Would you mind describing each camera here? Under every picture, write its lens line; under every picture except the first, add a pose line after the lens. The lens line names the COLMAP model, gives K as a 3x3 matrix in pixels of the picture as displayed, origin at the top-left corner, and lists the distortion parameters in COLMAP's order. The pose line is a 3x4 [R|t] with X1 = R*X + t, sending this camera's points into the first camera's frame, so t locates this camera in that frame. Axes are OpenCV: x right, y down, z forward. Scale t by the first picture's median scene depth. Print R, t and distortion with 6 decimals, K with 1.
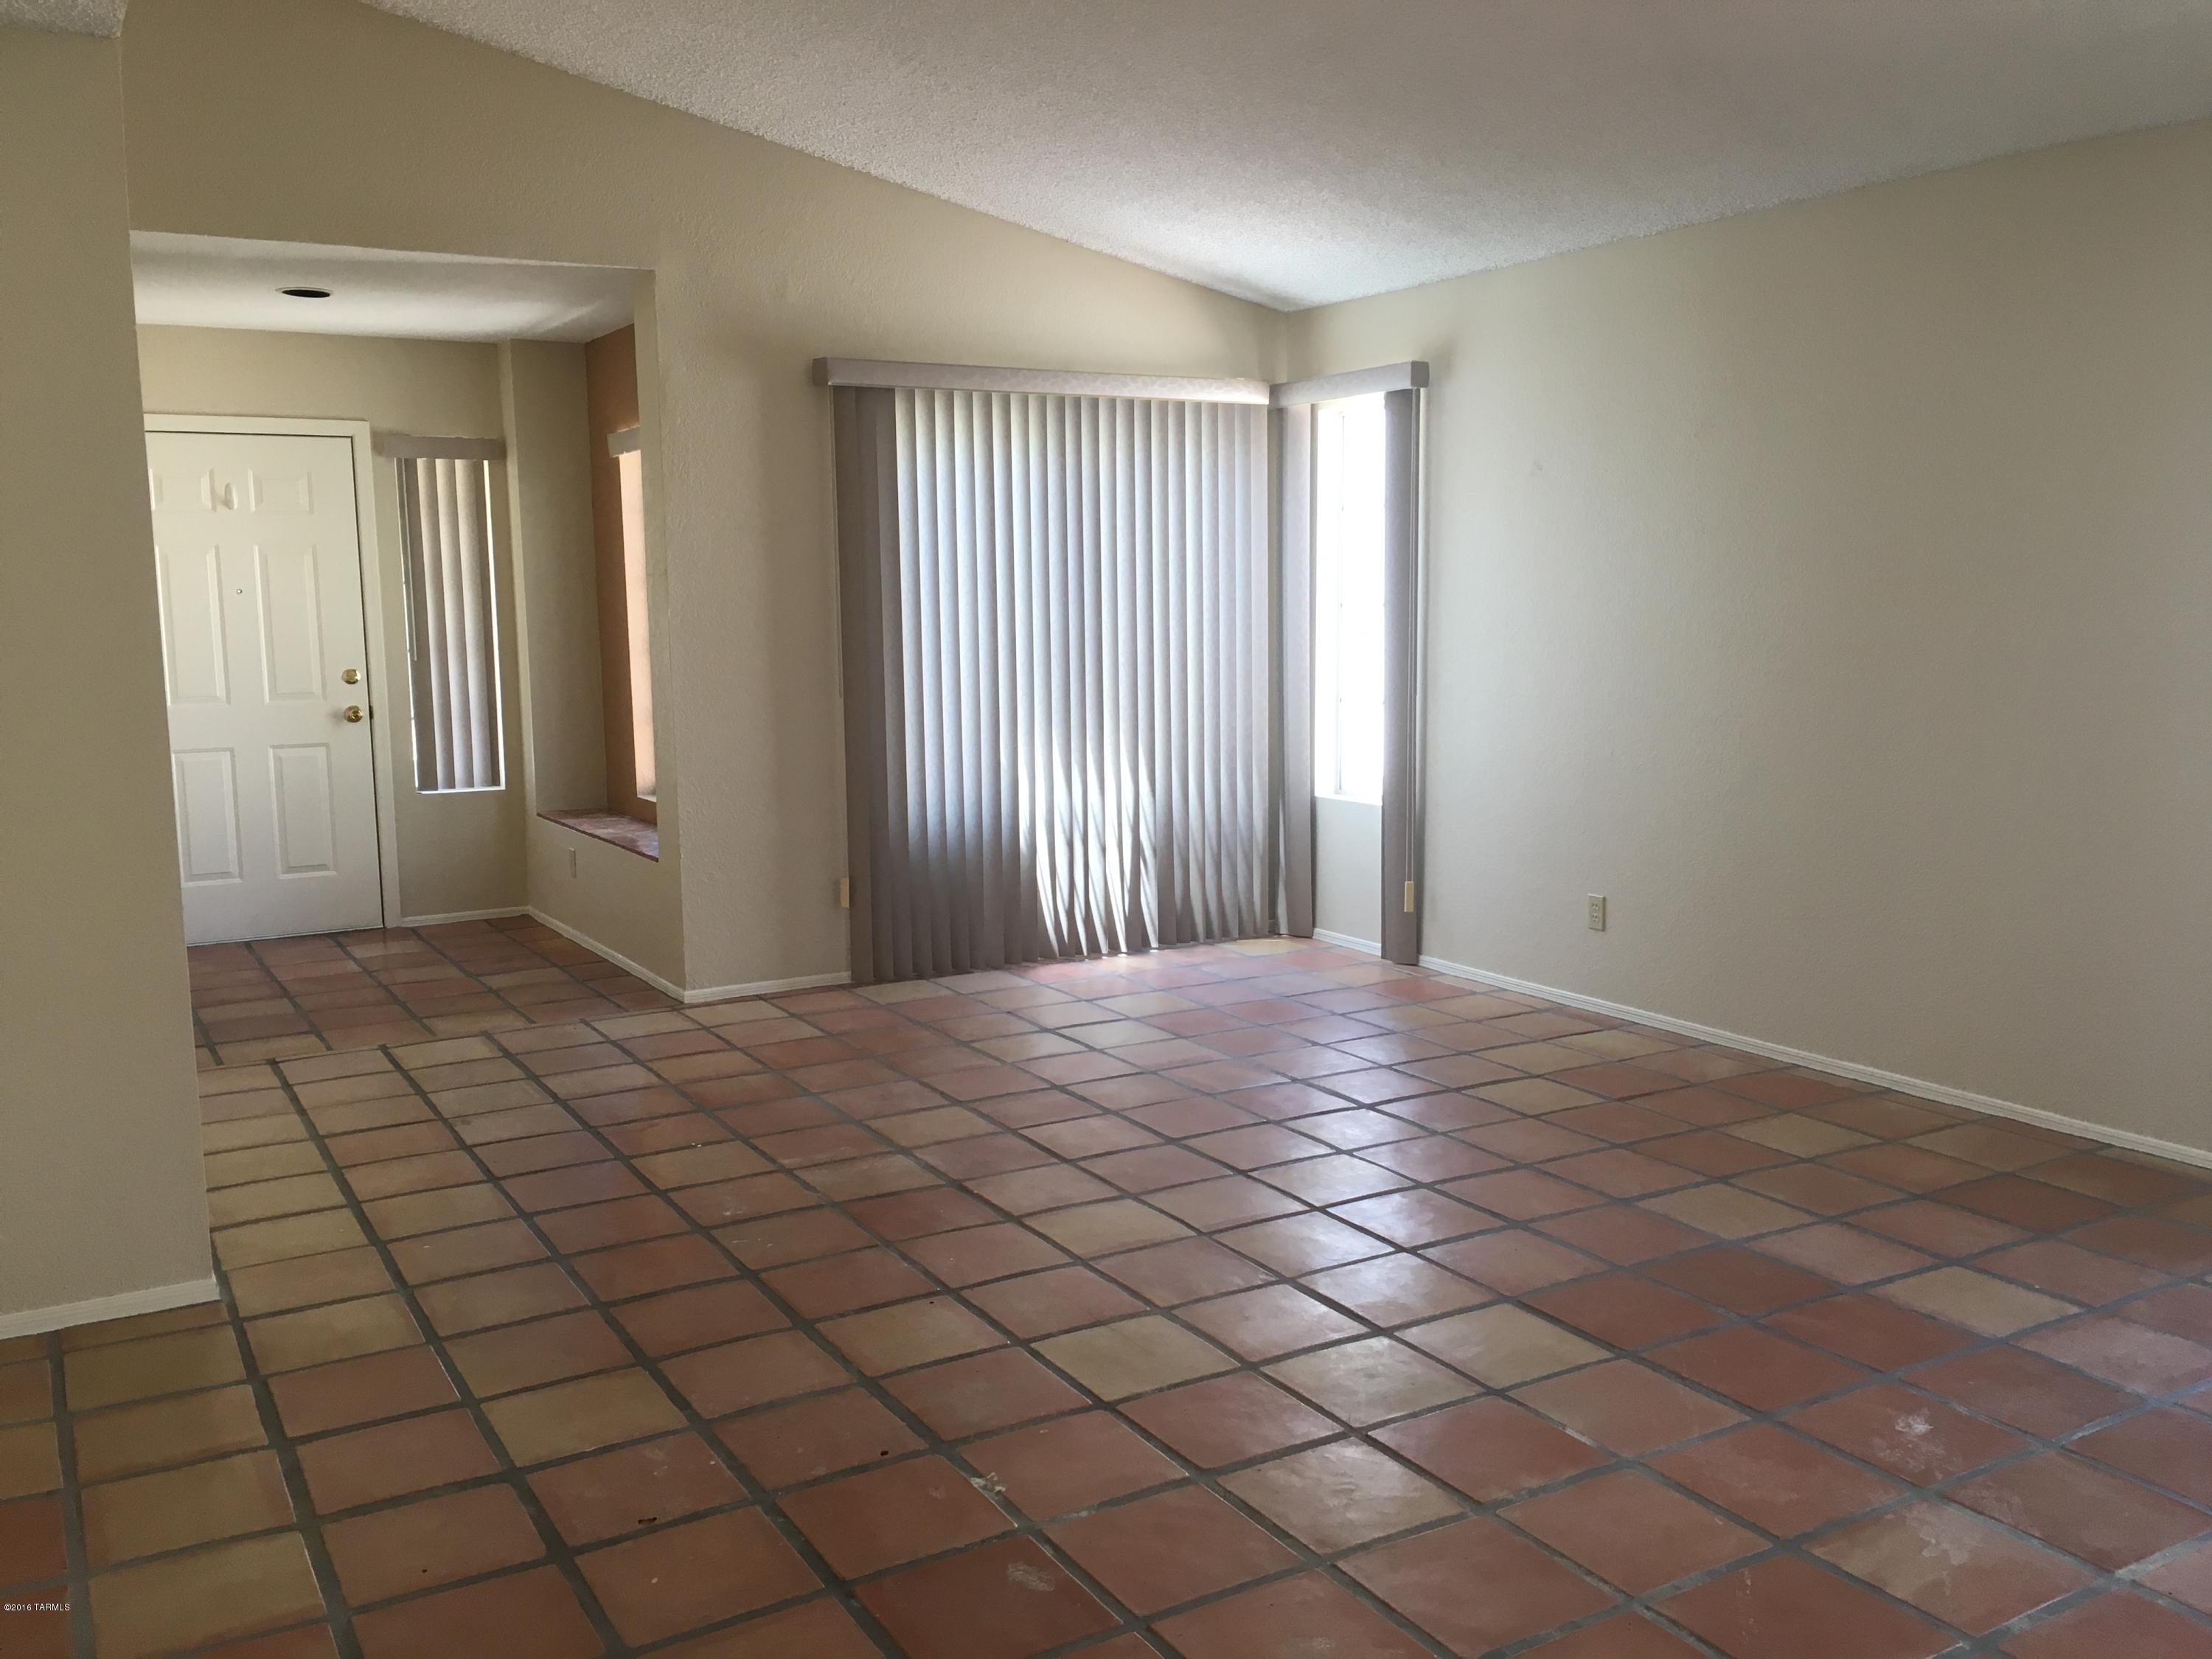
lens RADIAL K [[1881.2, 0, 1117.6], [0, 1881.2, 837.9], [0, 0, 1]] dist [0.070637, -0.091075]
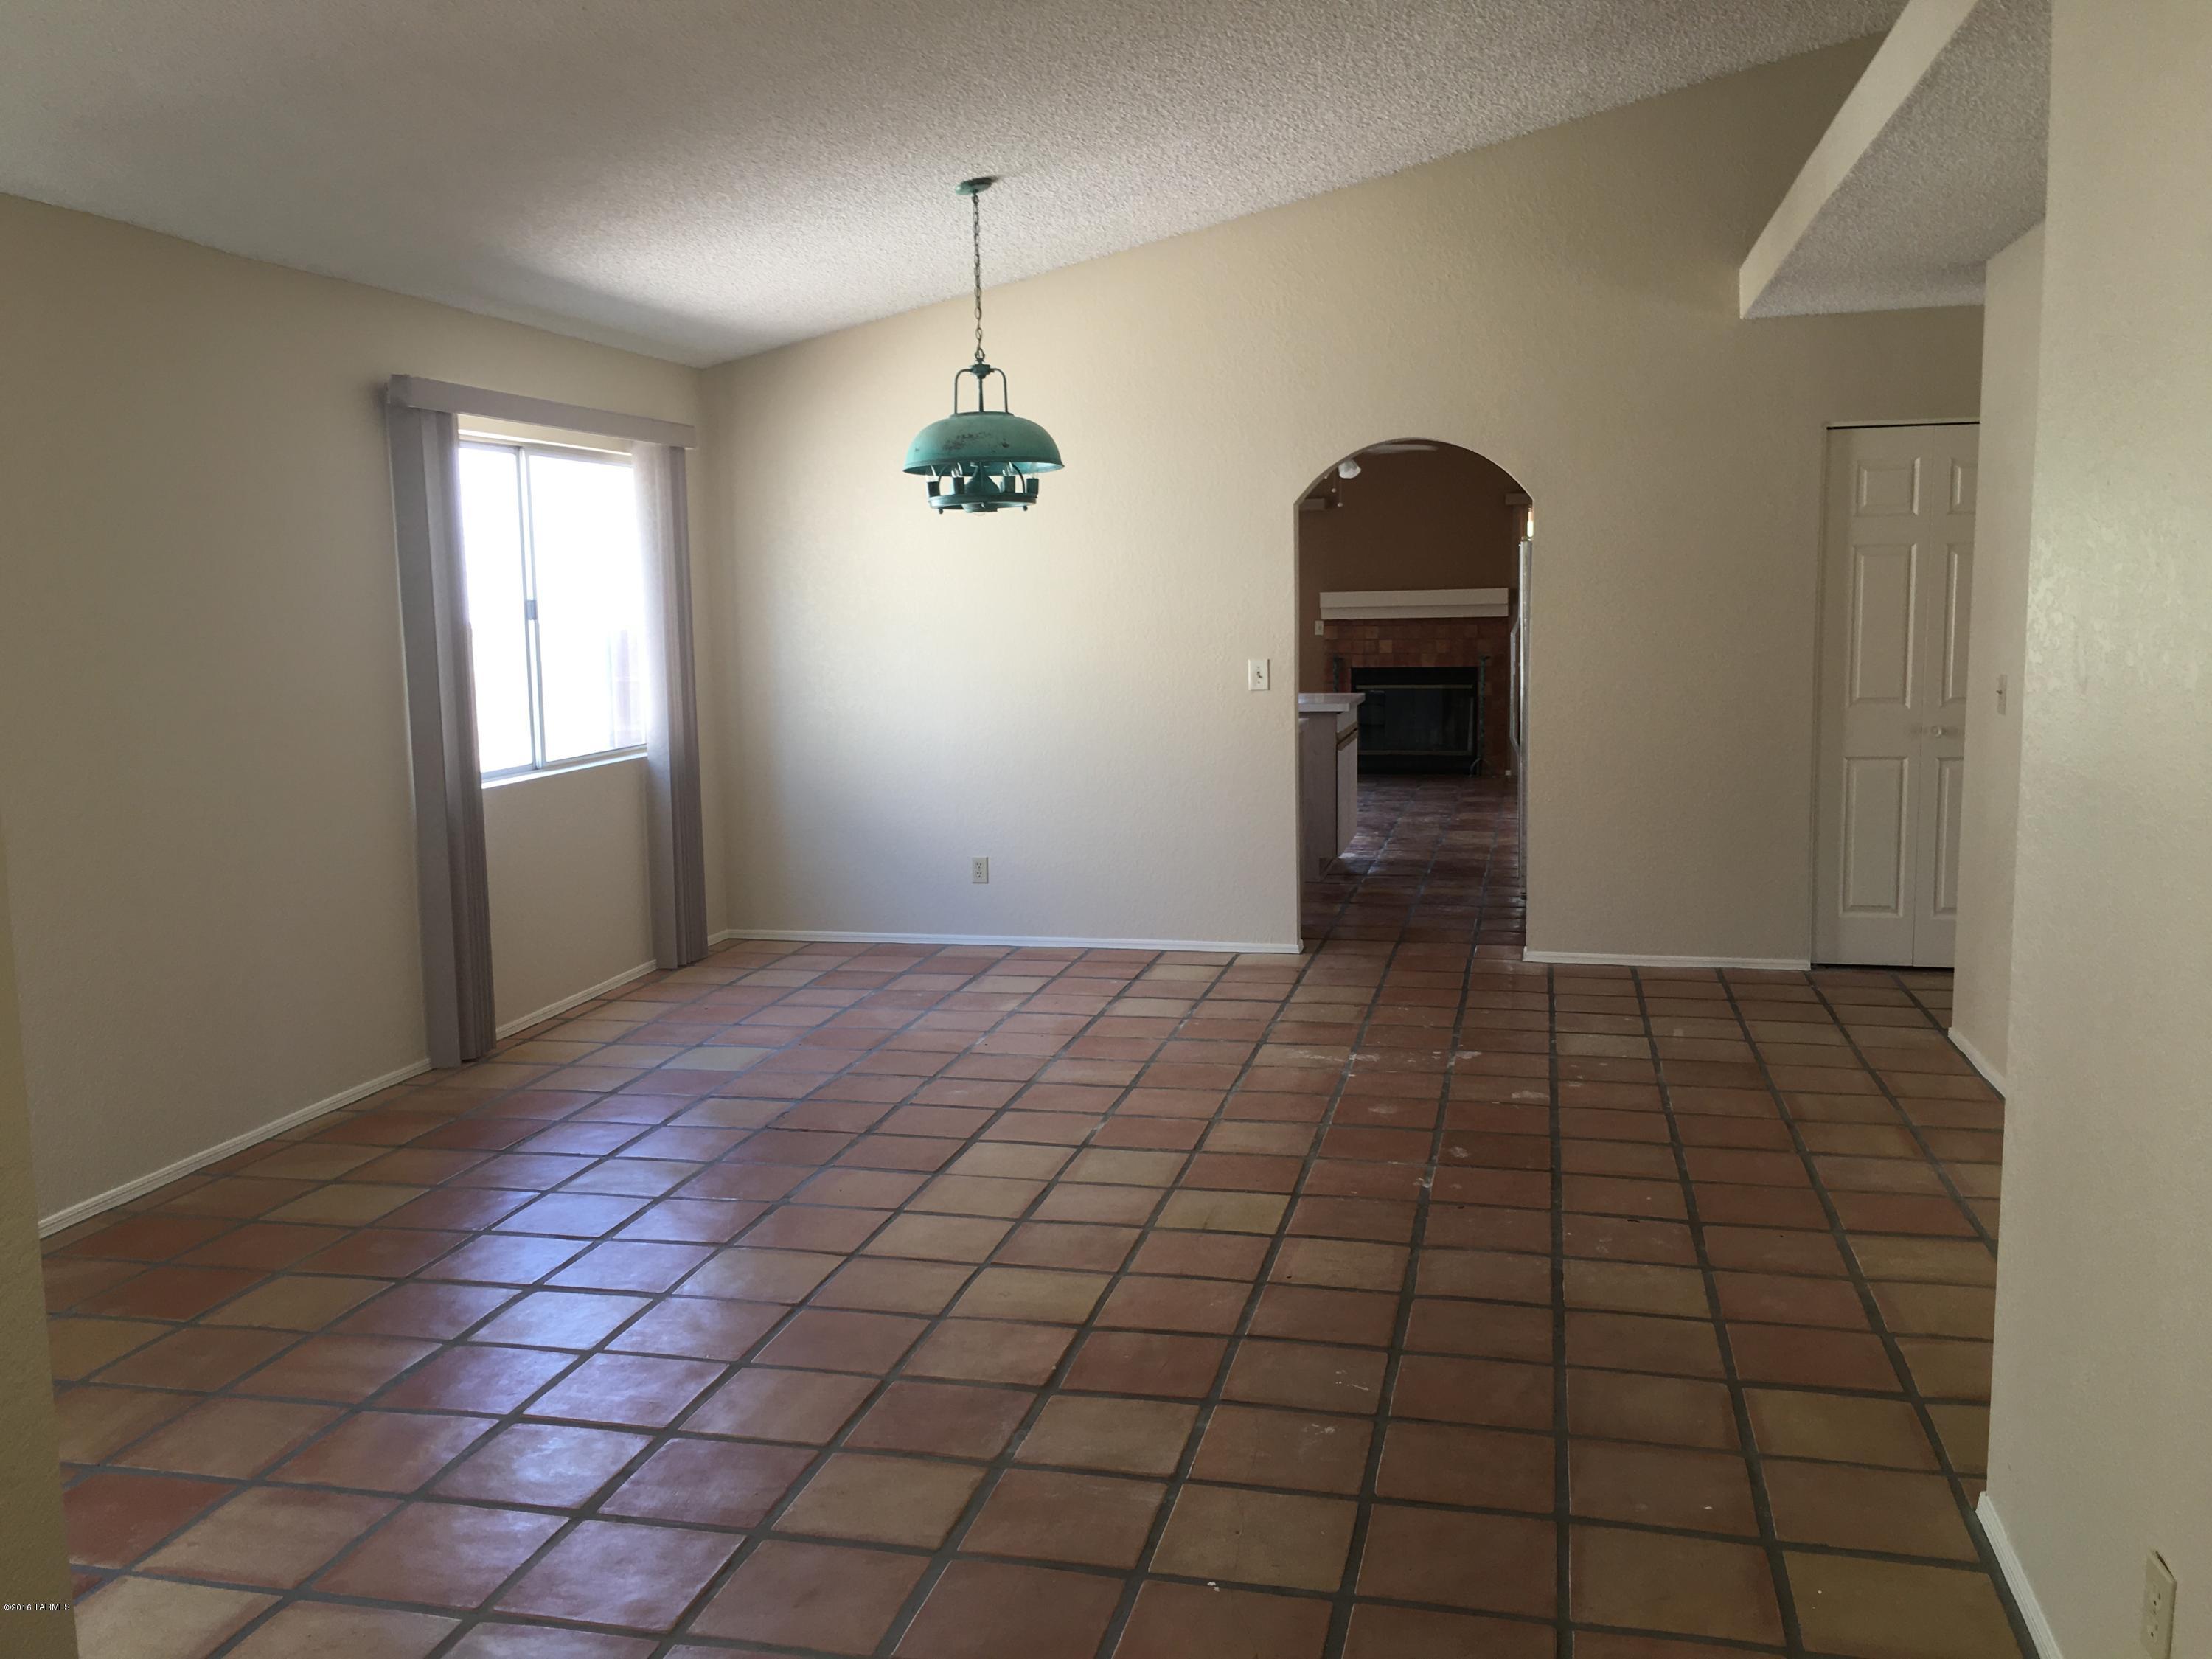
lens RADIAL K [[1881.2, 0, 1104.4], [0, 1881.2, 827.8], [0, 0, 1]] dist [0.070637, -0.091075]
pose [[-0.721592, -0.058735, 0.689823, -0.792578], [0.119998, 0.970703, 0.208175, -0.254304], [-0.681840, 0.232995, -0.693403, 1.854455]]
